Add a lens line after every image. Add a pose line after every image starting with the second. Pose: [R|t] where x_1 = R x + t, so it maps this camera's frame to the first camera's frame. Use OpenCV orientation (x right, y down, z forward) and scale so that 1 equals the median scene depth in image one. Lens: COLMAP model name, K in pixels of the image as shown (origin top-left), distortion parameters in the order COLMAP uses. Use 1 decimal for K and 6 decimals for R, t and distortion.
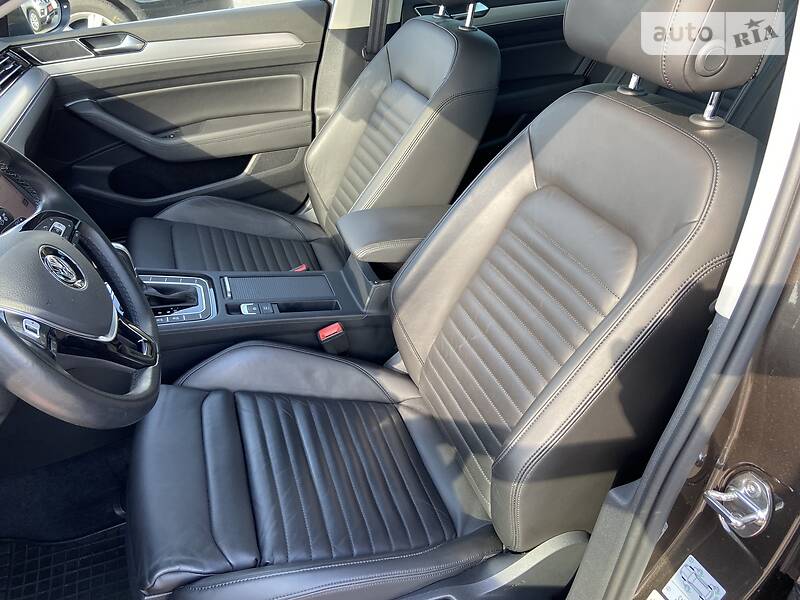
lens RADIAL K [[604.4, 0, 401.3], [0, 604.4, 294.9], [0, 0, 1]] dist [0.080737, -0.096310]
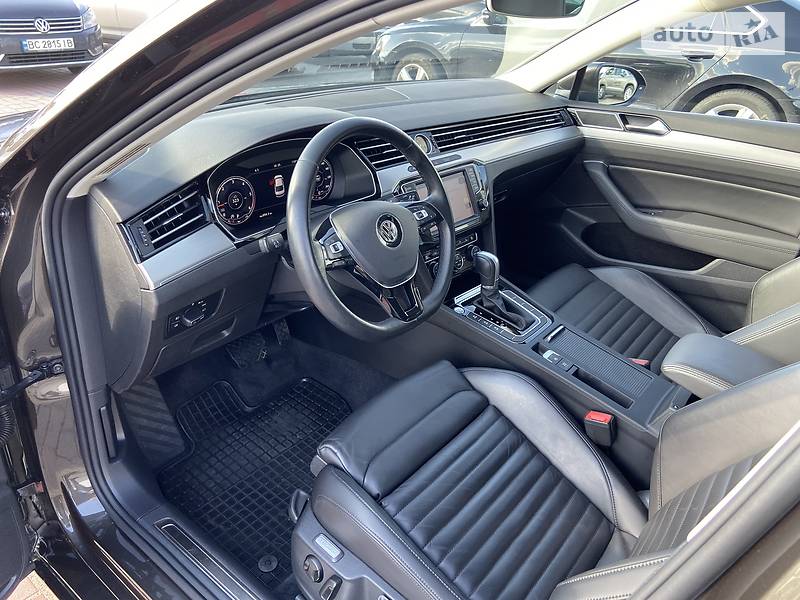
lens RADIAL K [[604.4, 0, 396.7], [0, 604.4, 300.8], [0, 0, 1]] dist [0.080737, -0.096310]
pose [[0.508288, 0.435320, -0.743061, 0.289508], [-0.519534, 0.843139, 0.138566, -0.052252], [0.686824, 0.315614, 0.654721, 0.042818]]
